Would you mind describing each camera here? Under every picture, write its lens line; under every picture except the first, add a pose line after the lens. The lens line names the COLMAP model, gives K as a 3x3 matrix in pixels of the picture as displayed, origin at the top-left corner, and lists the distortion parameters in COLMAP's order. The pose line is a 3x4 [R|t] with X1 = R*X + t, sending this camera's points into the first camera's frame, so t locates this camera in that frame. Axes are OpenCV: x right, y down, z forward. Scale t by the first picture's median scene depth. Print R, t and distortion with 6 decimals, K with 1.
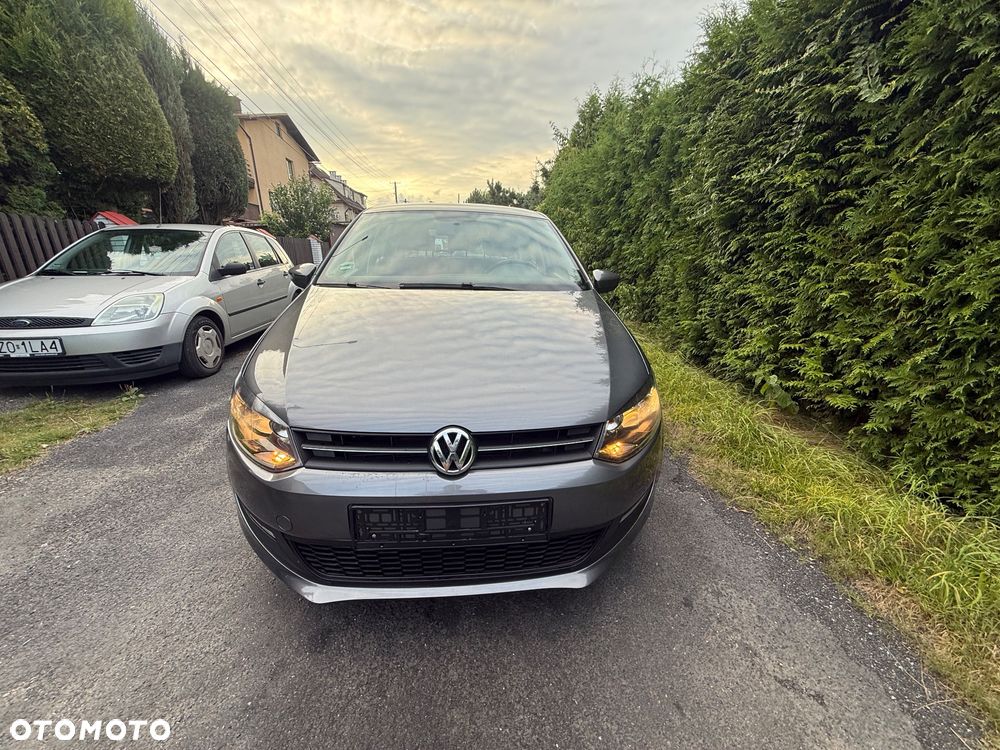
lens RADIAL K [[397.9, 0, 498.1], [0, 397.9, 376.5], [0, 0, 1]] dist [-0.002553, 0.000518]
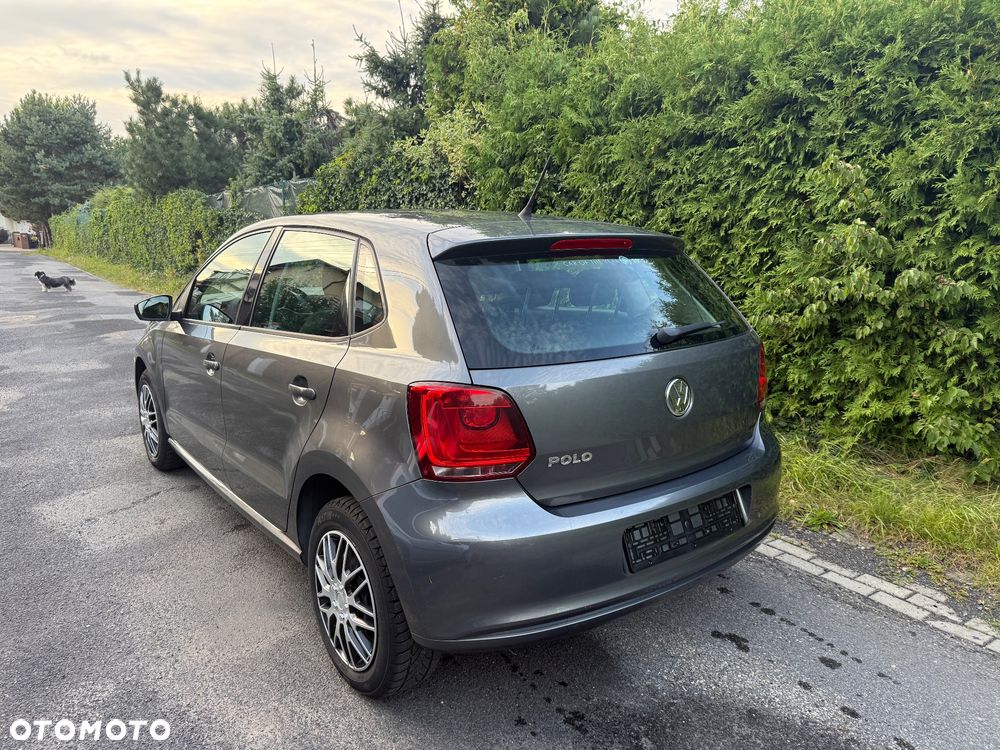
lens RADIAL K [[702.7, 0, 498.3], [0, 702.7, 373.8], [0, 0, 1]] dist [0.041363, -0.051818]
pose [[0.857904, -0.098569, 0.504267, -1.123989], [0.145561, 0.987844, -0.054548, -0.836349], [-0.492760, 0.120198, 0.861823, 2.099174]]
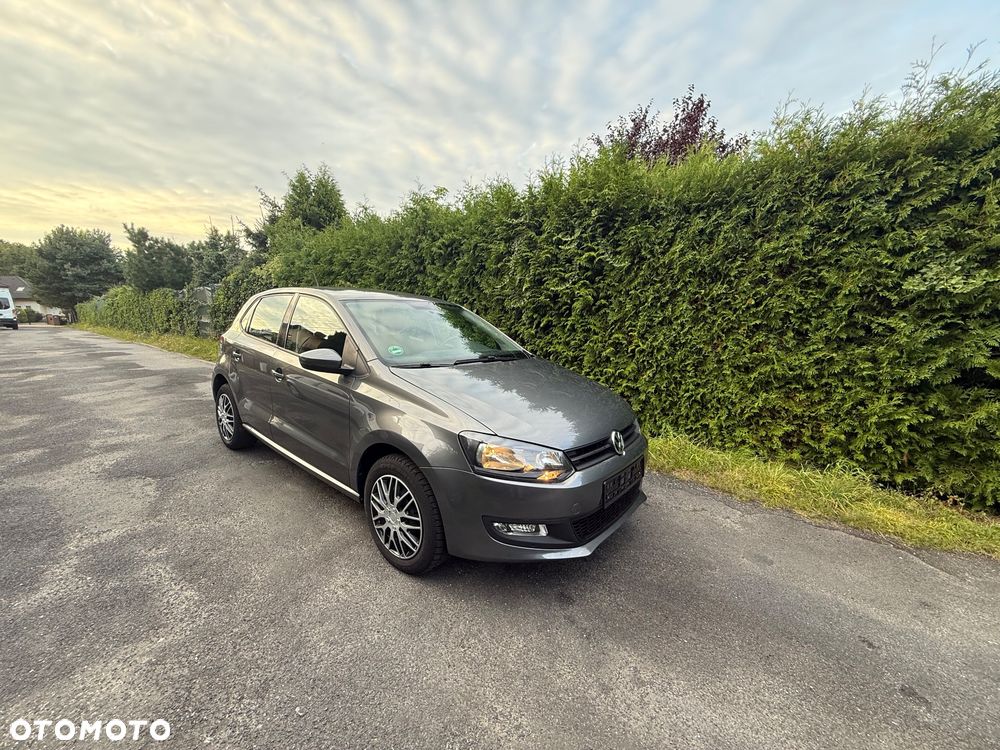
lens RADIAL K [[397.9, 0, 498.3], [0, 397.9, 376.6], [0, 0, 1]] dist [-0.002553, 0.000518]
pose [[0.701907, -0.106234, 0.704302, -1.043702], [0.203808, 0.977426, -0.055685, -0.076659], [-0.682487, 0.182628, 0.707713, -0.023867]]
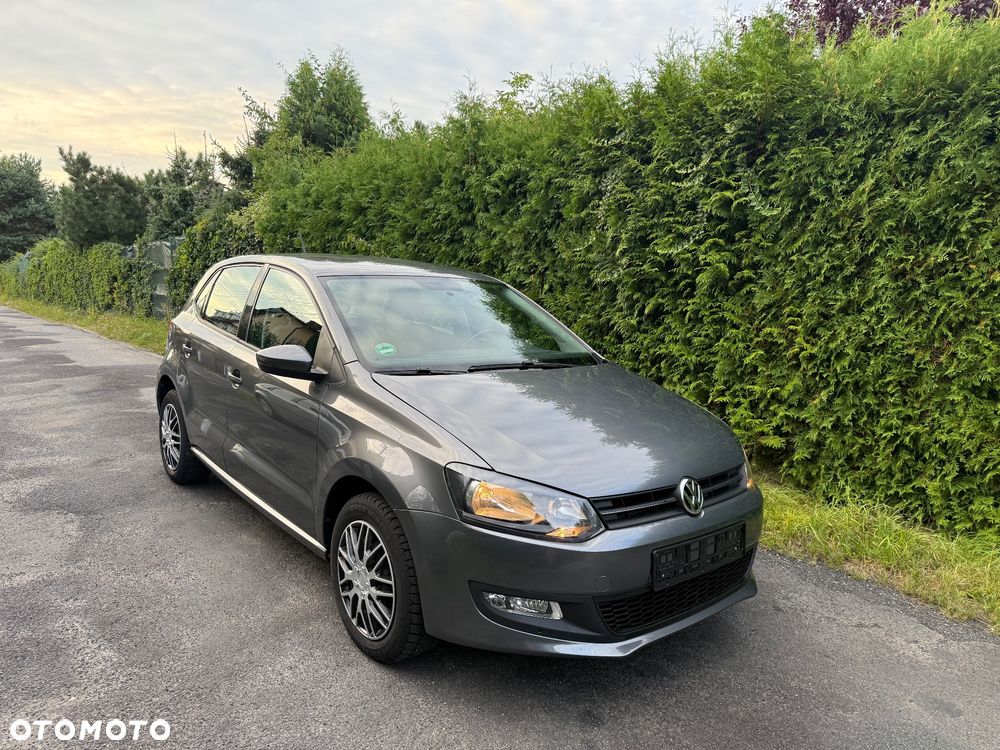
lens RADIAL K [[702.7, 0, 501.5], [0, 702.7, 377.9], [0, 0, 1]] dist [0.041363, -0.051818]
pose [[0.823729, -0.068351, 0.562849, -1.051754], [0.156634, 0.981507, -0.110042, -0.018001], [-0.544919, 0.178806, 0.819202, -0.340405]]
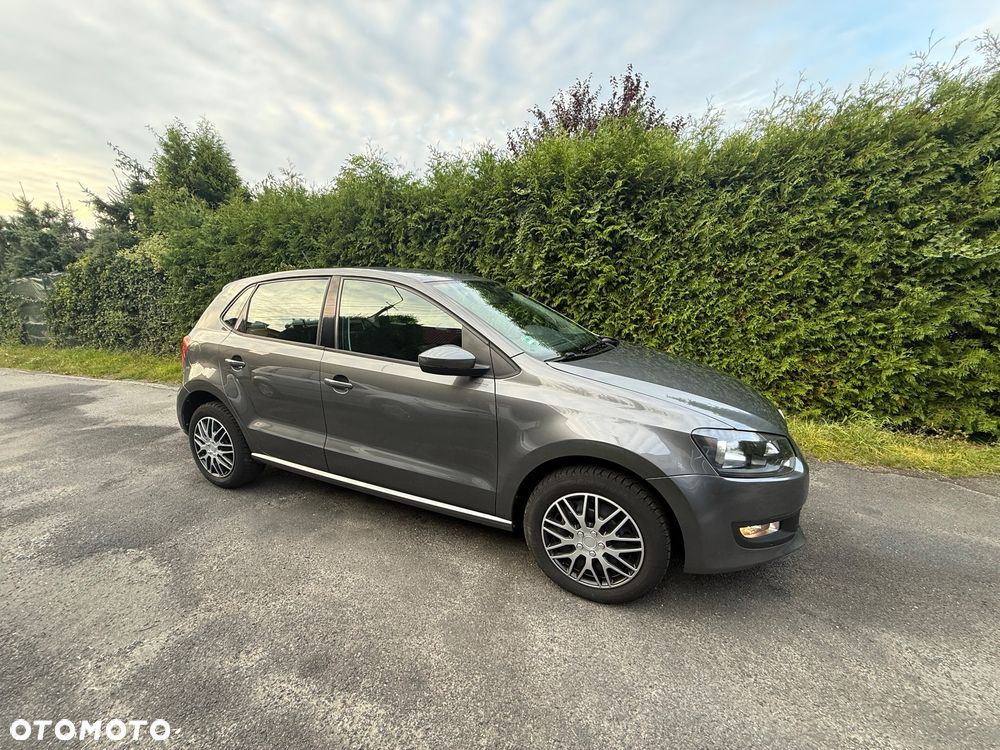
lens RADIAL K [[397.9, 0, 498.3], [0, 397.9, 376.8], [0, 0, 1]] dist [-0.002553, 0.000518]
pose [[0.486079, -0.192252, 0.852506, -1.303325], [0.289603, 0.955818, 0.050425, -0.273971], [-0.824534, 0.222378, 0.520280, 0.603401]]
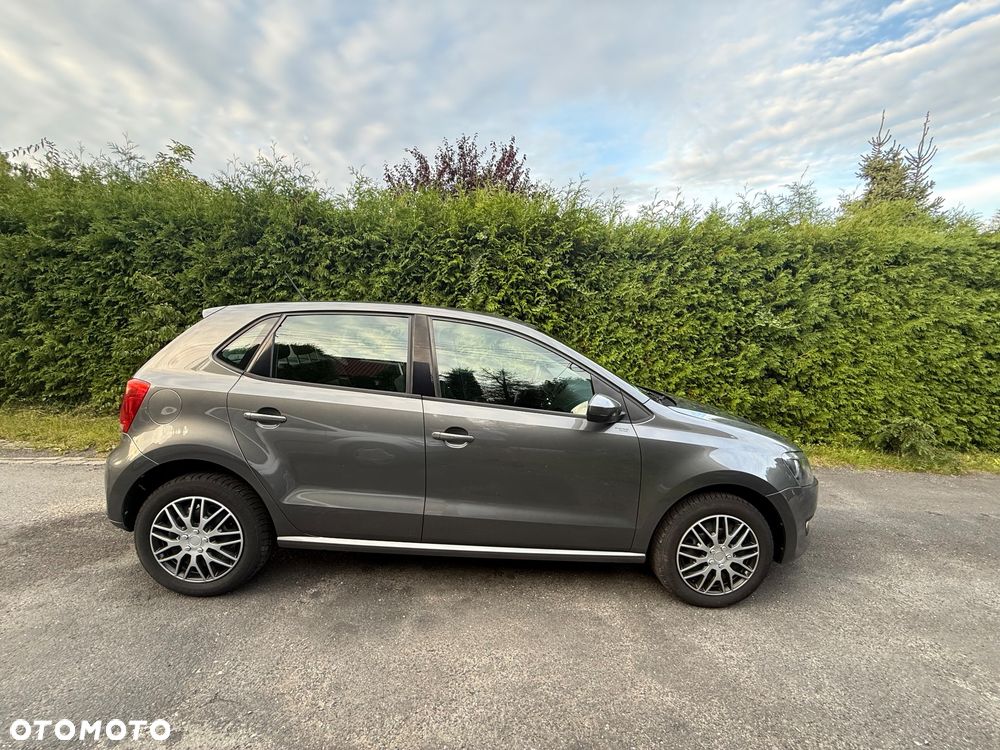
lens RADIAL K [[397.9, 0, 498.3], [0, 397.9, 377.8], [0, 0, 1]] dist [-0.002553, 0.000518]
pose [[0.041612, -0.130437, 0.990583, -1.529286], [0.269238, 0.956230, 0.114604, -0.547993], [-0.962174, 0.261934, 0.074910, 1.320543]]
